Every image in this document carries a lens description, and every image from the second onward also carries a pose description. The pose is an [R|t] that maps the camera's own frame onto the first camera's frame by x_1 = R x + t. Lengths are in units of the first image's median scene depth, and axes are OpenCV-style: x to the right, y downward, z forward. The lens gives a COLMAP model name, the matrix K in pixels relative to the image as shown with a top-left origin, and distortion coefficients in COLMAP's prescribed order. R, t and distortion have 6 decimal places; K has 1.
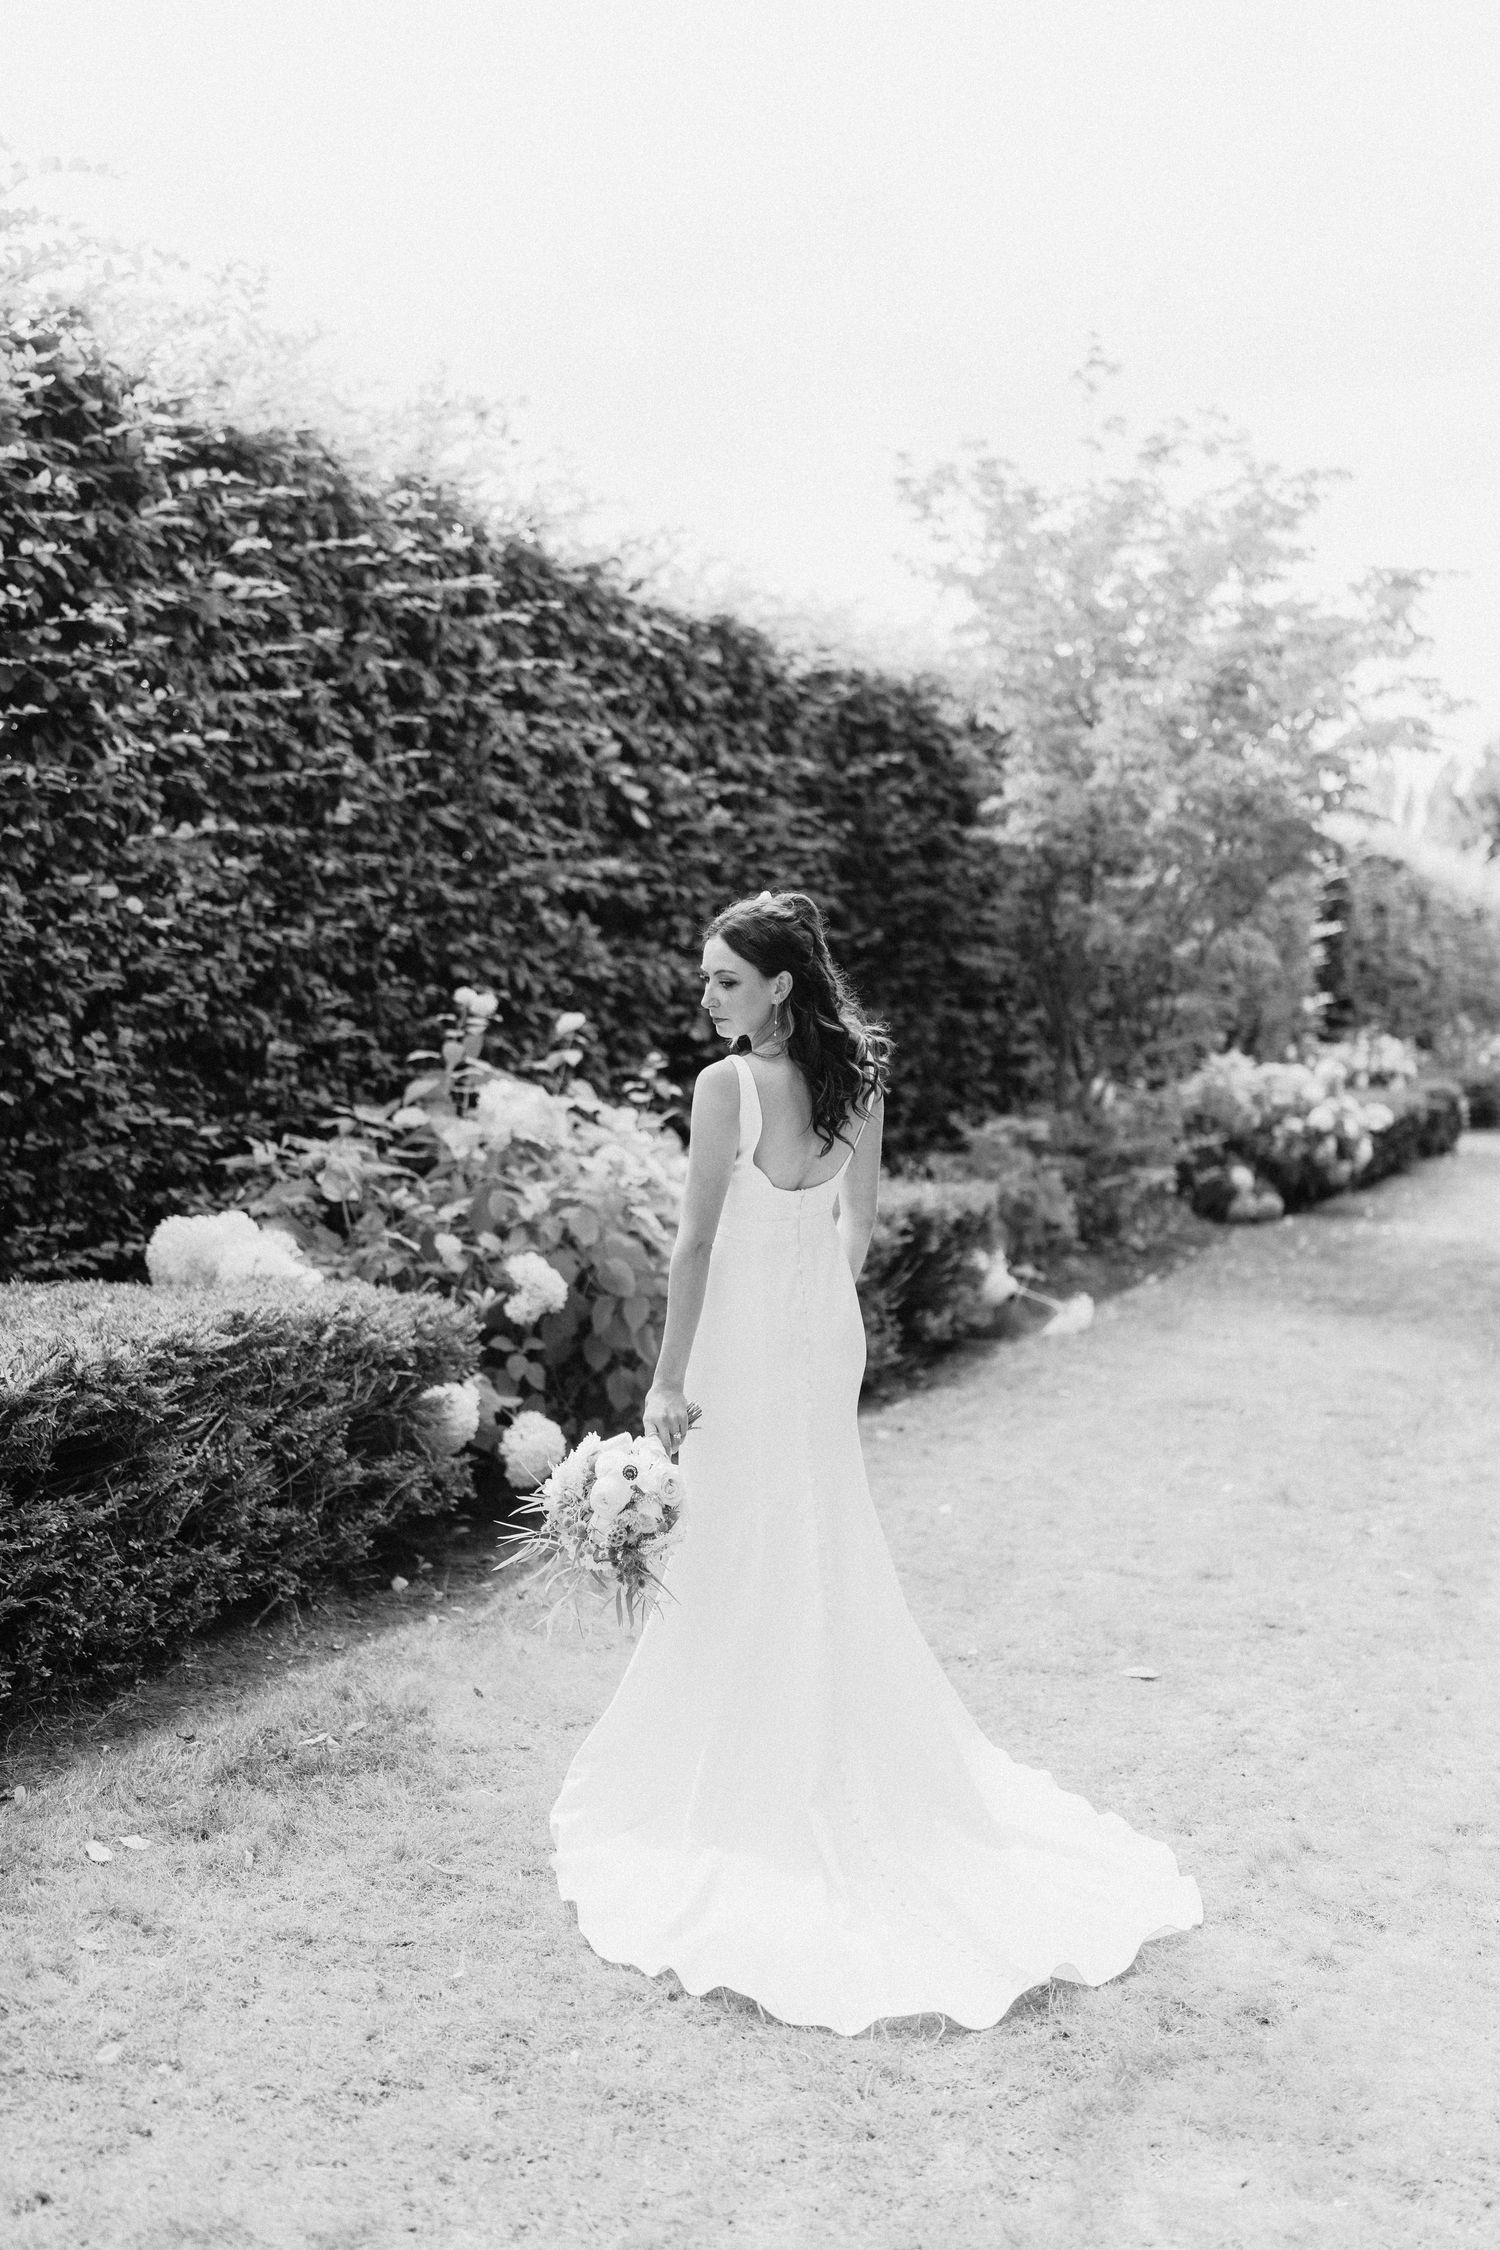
lens RADIAL K [[2166.4, 0, 757.9], [0, 2166.4, 1128.3], [0, 0, 1]] dist [0.007710, 0.000000]
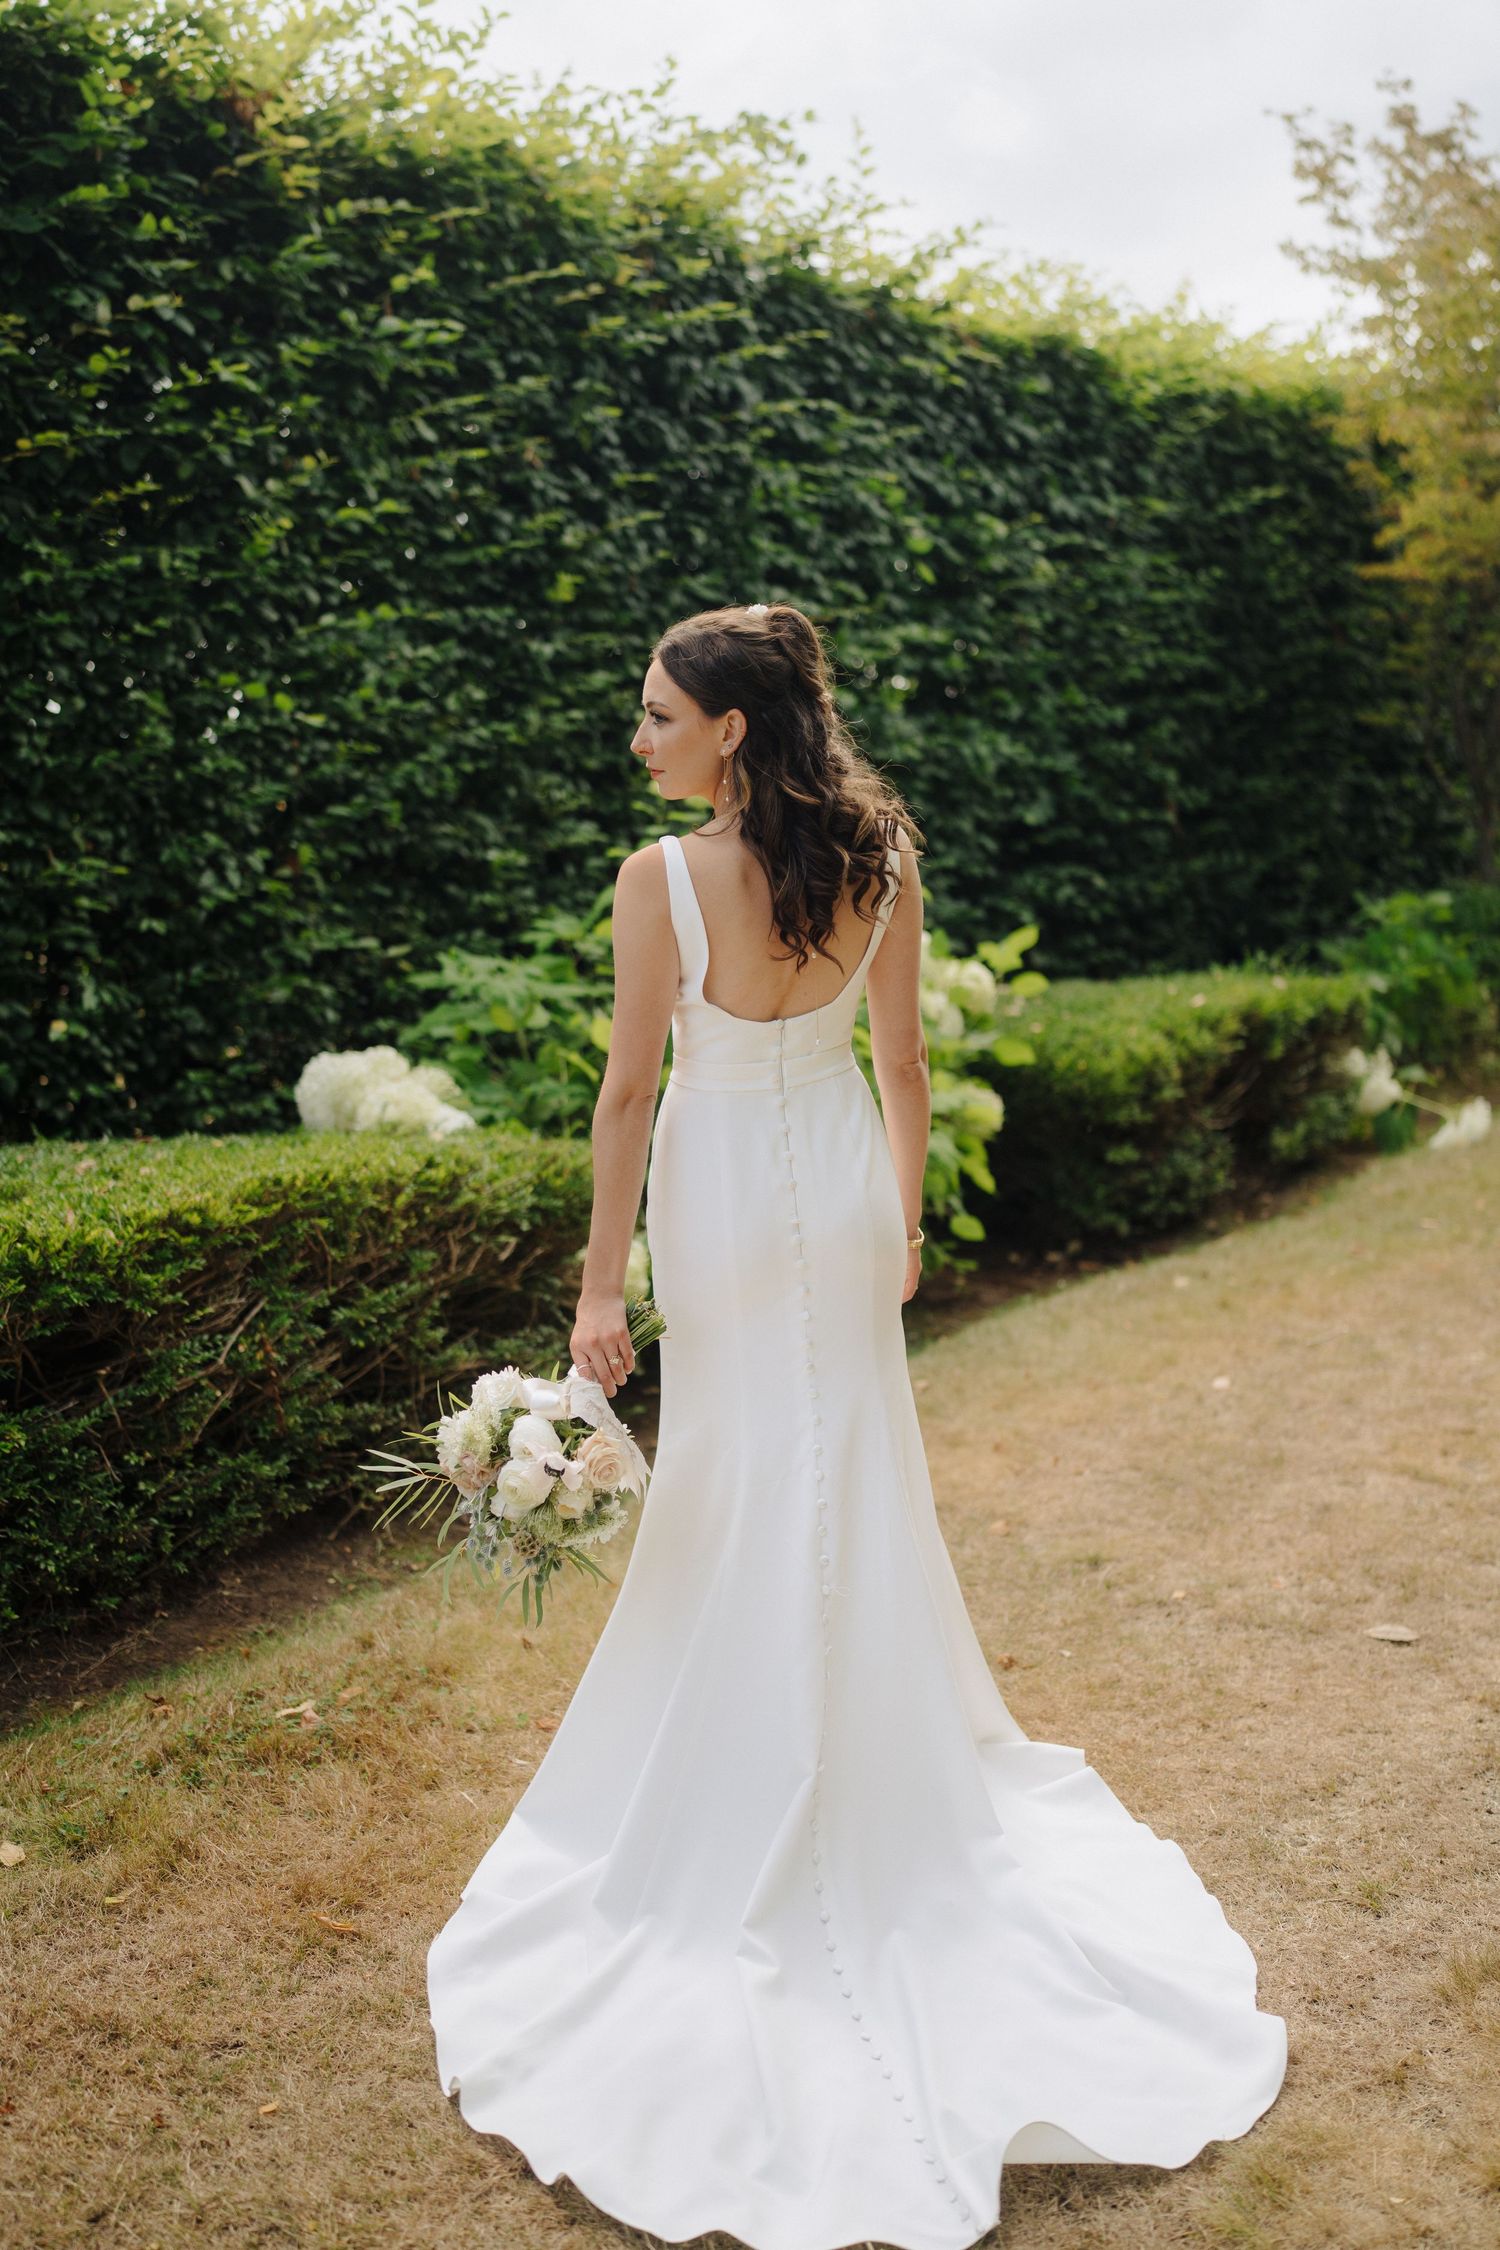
lens RADIAL K [[2166.4, 0, 740.7], [0, 2166.4, 1118.2], [0, 0, 1]] dist [0.007710, 0.000000]
pose [[0.974640, -0.023524, -0.222537, 0.081942], [0.043094, 0.995576, 0.083495, -0.000172], [0.219588, -0.090967, 0.971342, 0.149763]]
